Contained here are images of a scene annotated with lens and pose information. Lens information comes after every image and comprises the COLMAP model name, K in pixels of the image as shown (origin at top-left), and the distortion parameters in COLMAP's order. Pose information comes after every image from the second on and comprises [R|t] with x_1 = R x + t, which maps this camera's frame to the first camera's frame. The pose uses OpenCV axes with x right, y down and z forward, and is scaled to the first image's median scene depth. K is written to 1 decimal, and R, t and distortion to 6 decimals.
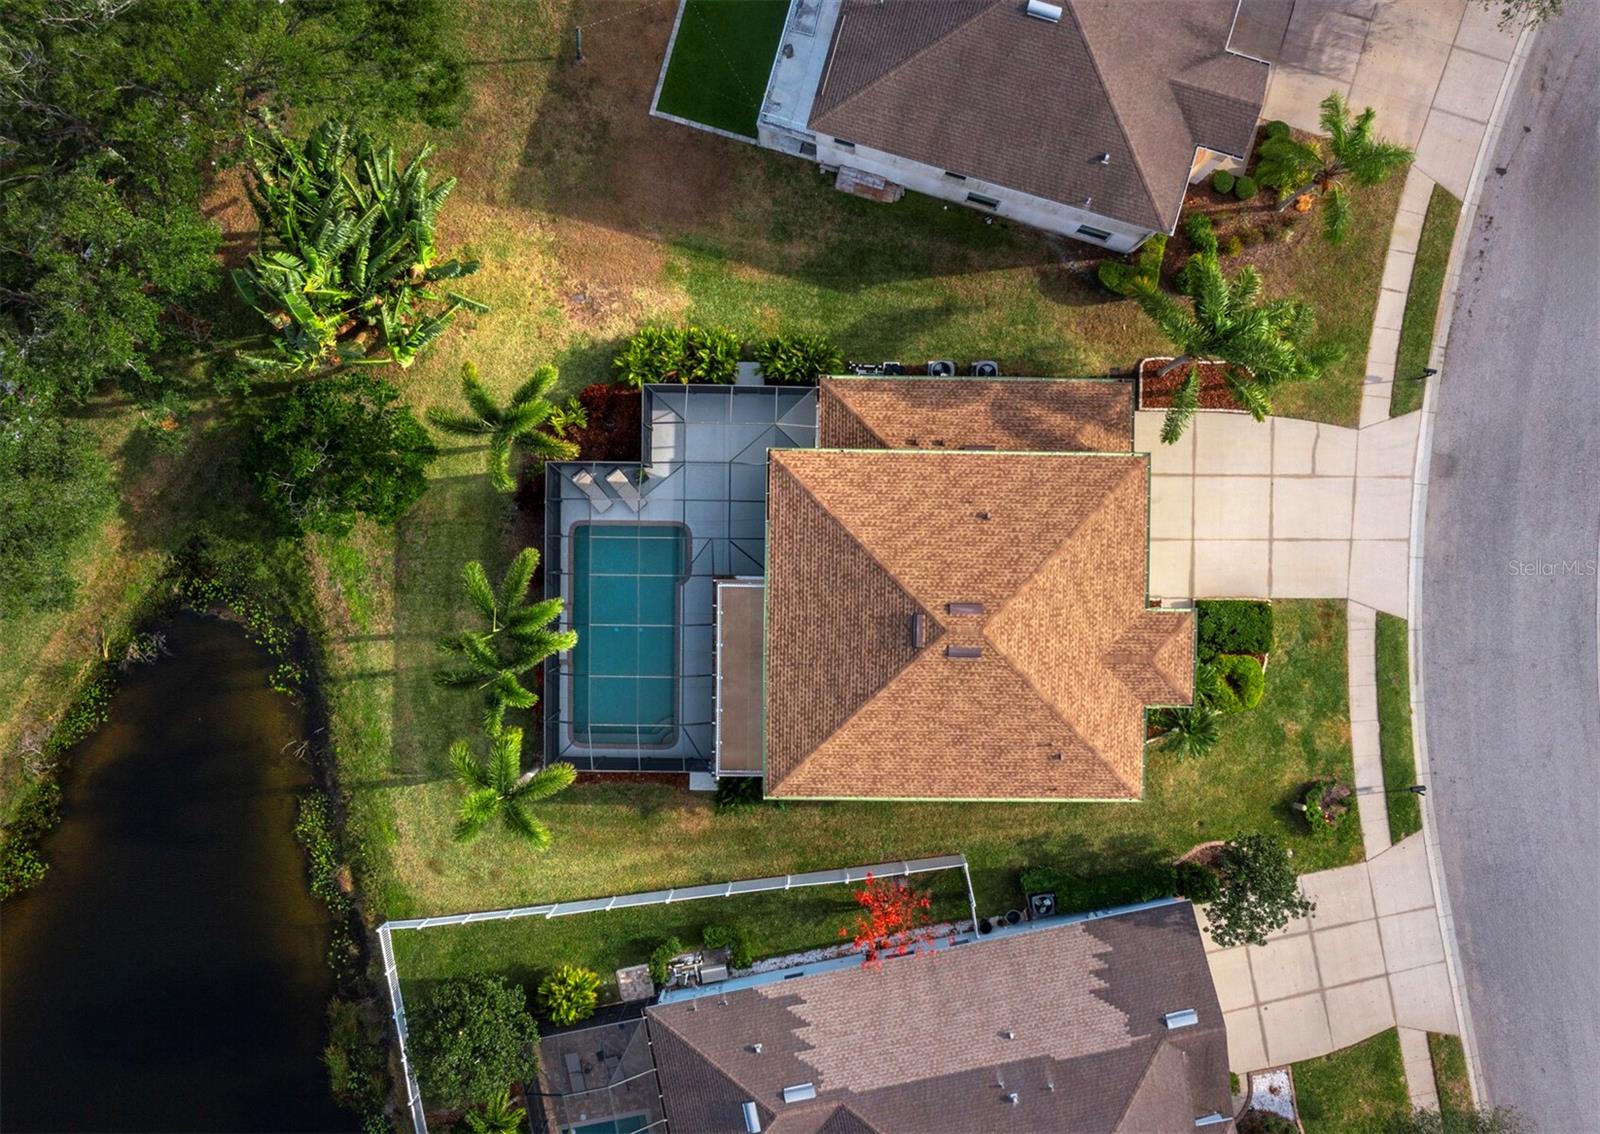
lens RADIAL K [[1474.8, 0, 800.0], [0, 1474.8, 567.0], [0, 0, 1]] dist [0.004763, 0.001955]
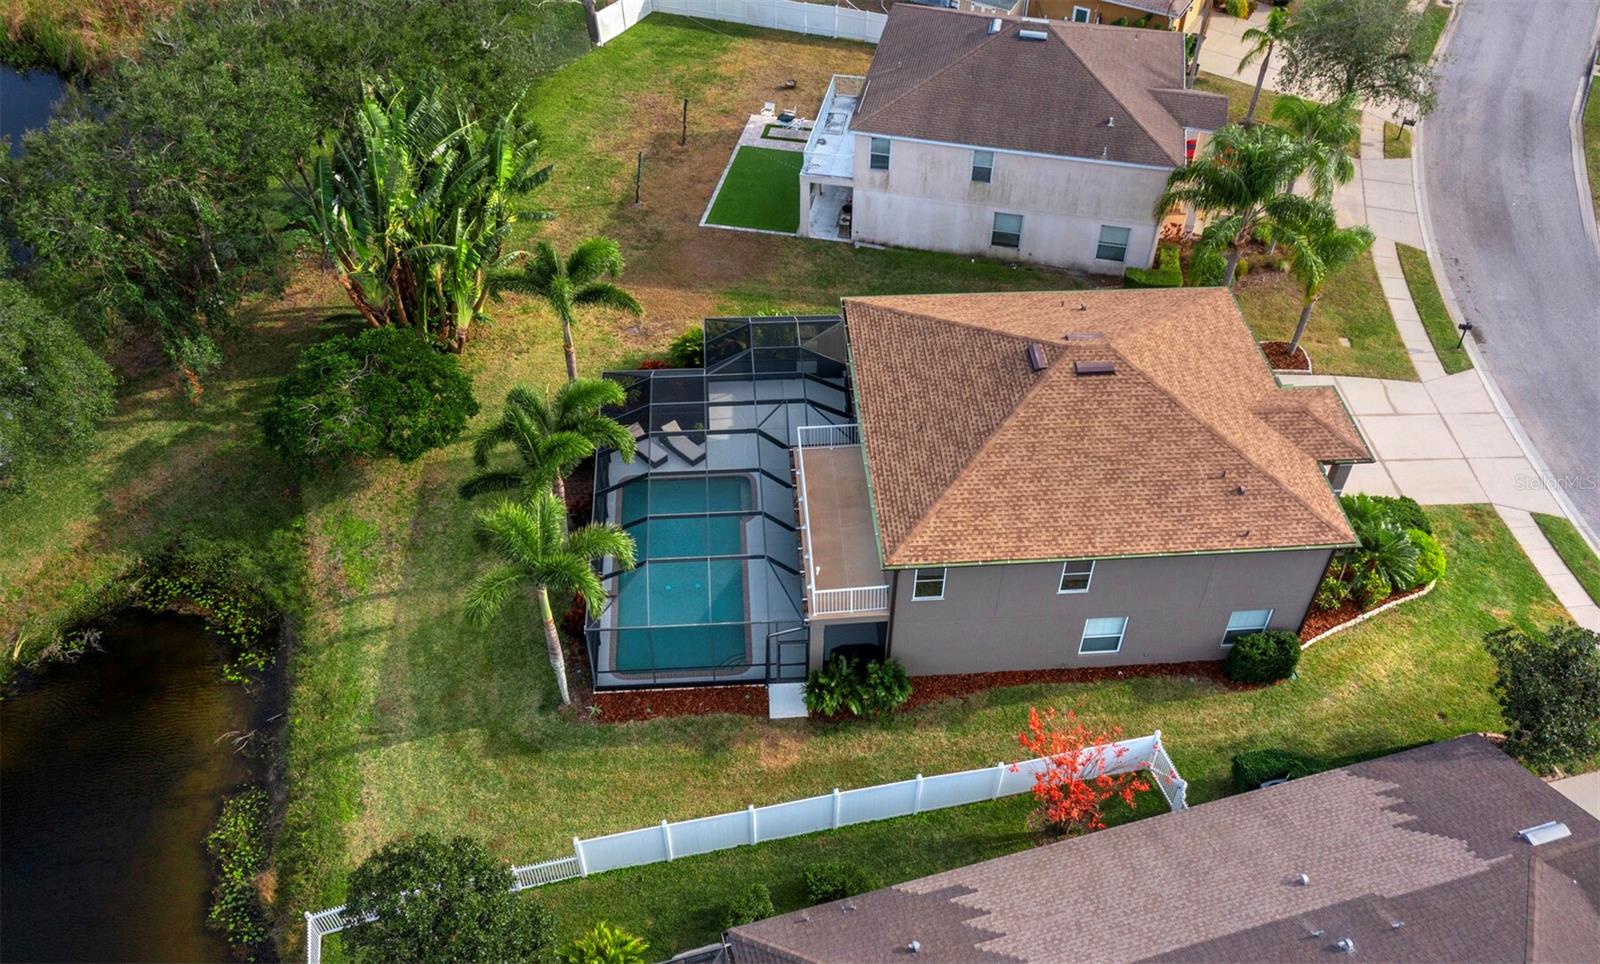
lens RADIAL K [[1352.7, 0, 800.0], [0, 1352.7, 482.0], [0, 0, 1]] dist [0.009475, 0.019790]
pose [[0.996524, -0.033983, 0.076059, -0.109306], [0.079747, 0.653122, -0.753041, 0.601722], [-0.024086, 0.756489, 0.653562, 0.463633]]
